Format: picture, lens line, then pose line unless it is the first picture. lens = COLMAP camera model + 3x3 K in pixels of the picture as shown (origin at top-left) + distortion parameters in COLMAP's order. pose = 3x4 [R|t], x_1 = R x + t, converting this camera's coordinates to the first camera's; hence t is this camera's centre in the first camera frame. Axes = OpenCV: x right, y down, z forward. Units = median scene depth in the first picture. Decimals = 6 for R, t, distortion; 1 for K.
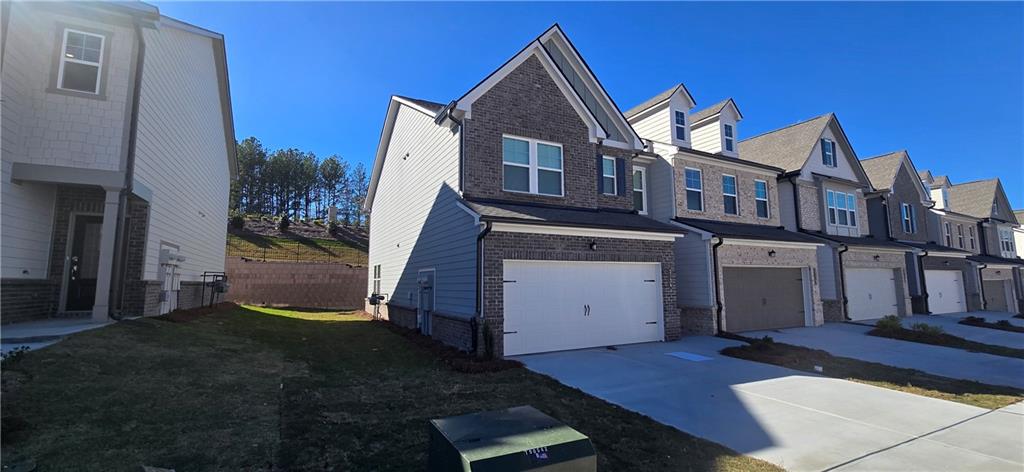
lens RADIAL K [[420.2, 0, 512.4], [0, 420.2, 237.0], [0, 0, 1]] dist [0.004011, -0.000256]
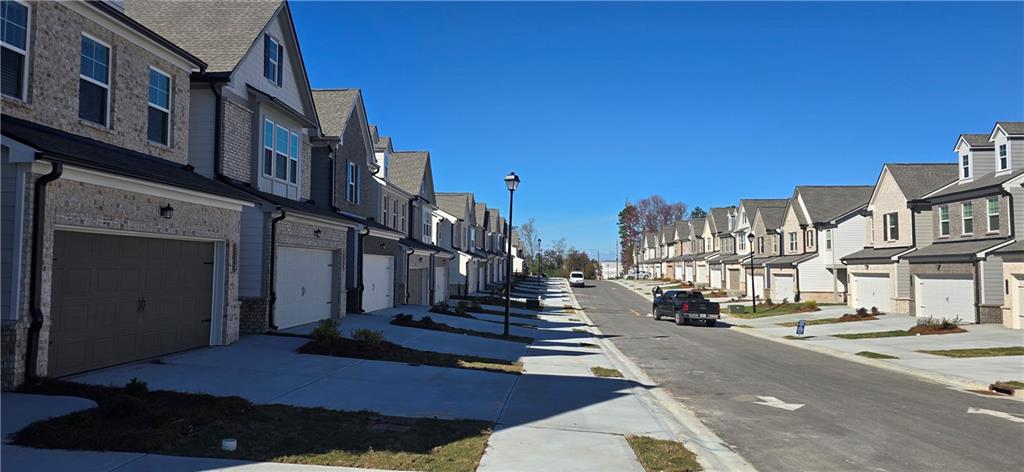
lens RADIAL K [[641.0, 0, 514.9], [0, 641.0, 237.4], [0, 0, 1]] dist [0.003799, -0.016033]
pose [[0.499833, 0.056067, 0.864305, 0.139616], [-0.107196, 0.994235, -0.002504, 0.024559], [-0.859463, -0.091398, 0.502962, 0.214266]]
